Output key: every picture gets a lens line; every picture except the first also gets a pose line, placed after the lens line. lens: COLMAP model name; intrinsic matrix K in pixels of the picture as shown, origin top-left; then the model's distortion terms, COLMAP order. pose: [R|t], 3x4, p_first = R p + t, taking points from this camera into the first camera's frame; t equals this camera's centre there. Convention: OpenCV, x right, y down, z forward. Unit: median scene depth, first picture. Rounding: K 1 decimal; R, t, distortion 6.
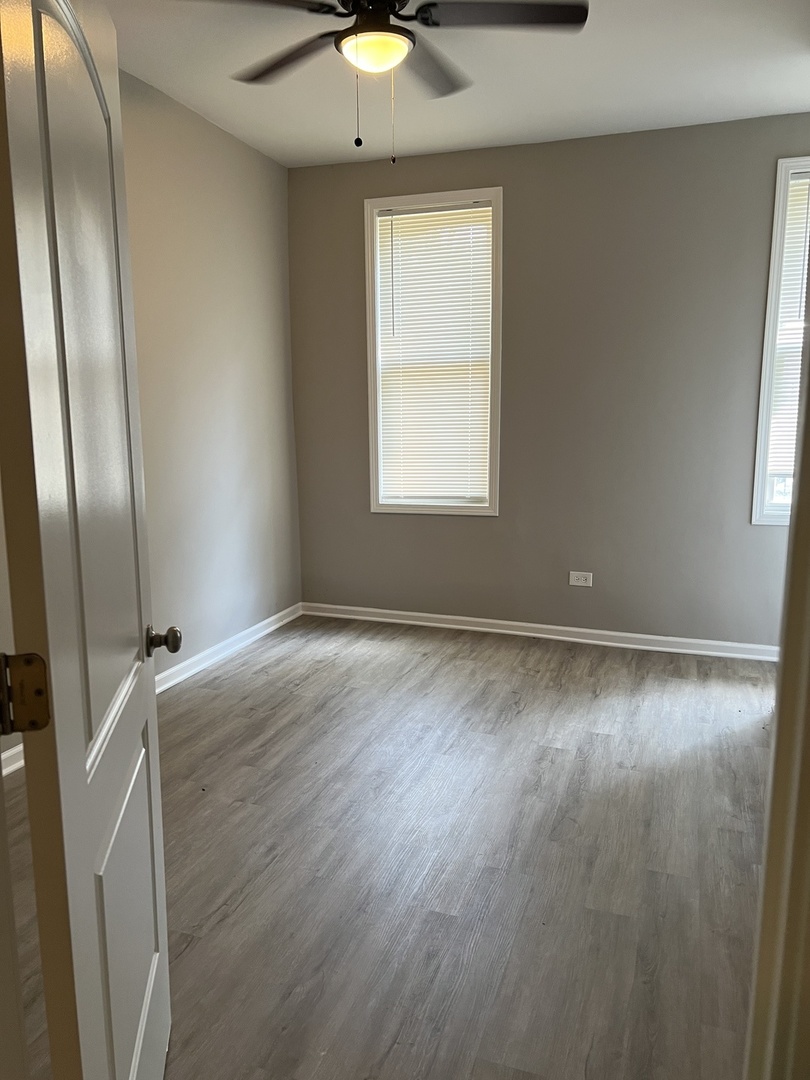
lens RADIAL K [[811.6, 0, 405.0], [0, 811.6, 540.0], [0, 0, 1]] dist [-0.005550, -0.001798]
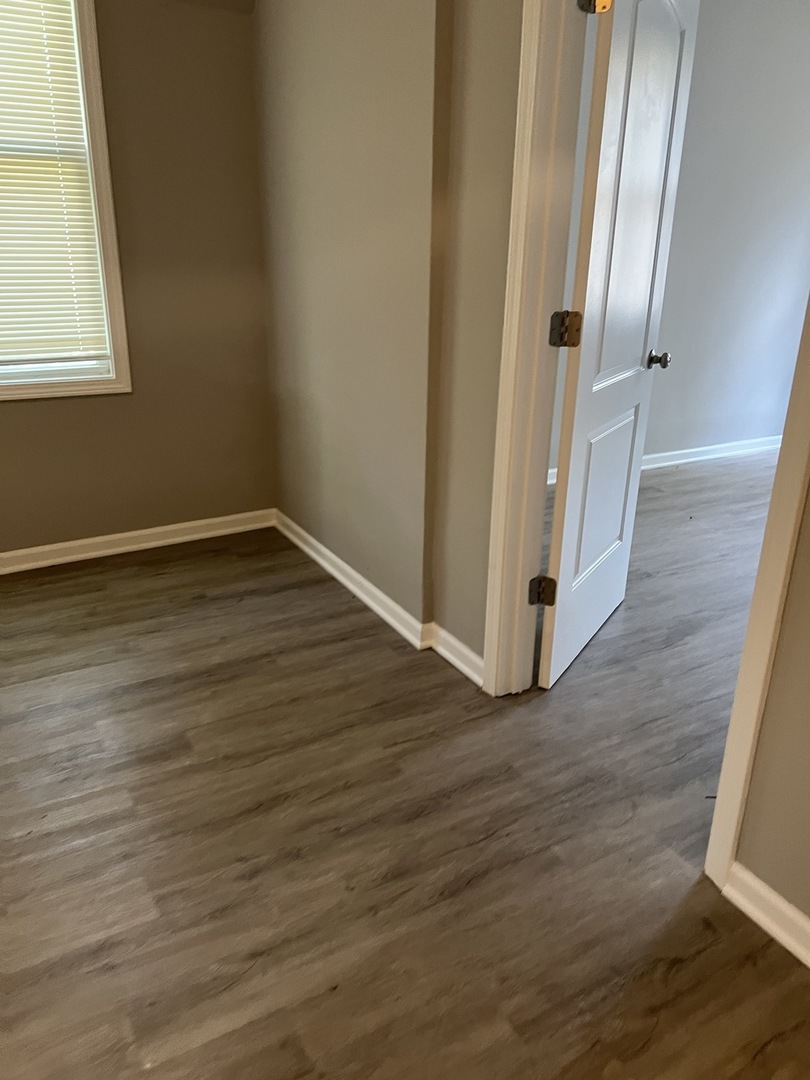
lens RADIAL K [[801.5, 0, 405.0], [0, 801.5, 540.0], [0, 0, 1]] dist [0.004353, -0.000132]
pose [[0.754047, 0.240491, -0.611210, 0.332192], [-0.124748, 0.966057, 0.226211, 0.140021], [0.644865, -0.094326, 0.758453, -0.514867]]
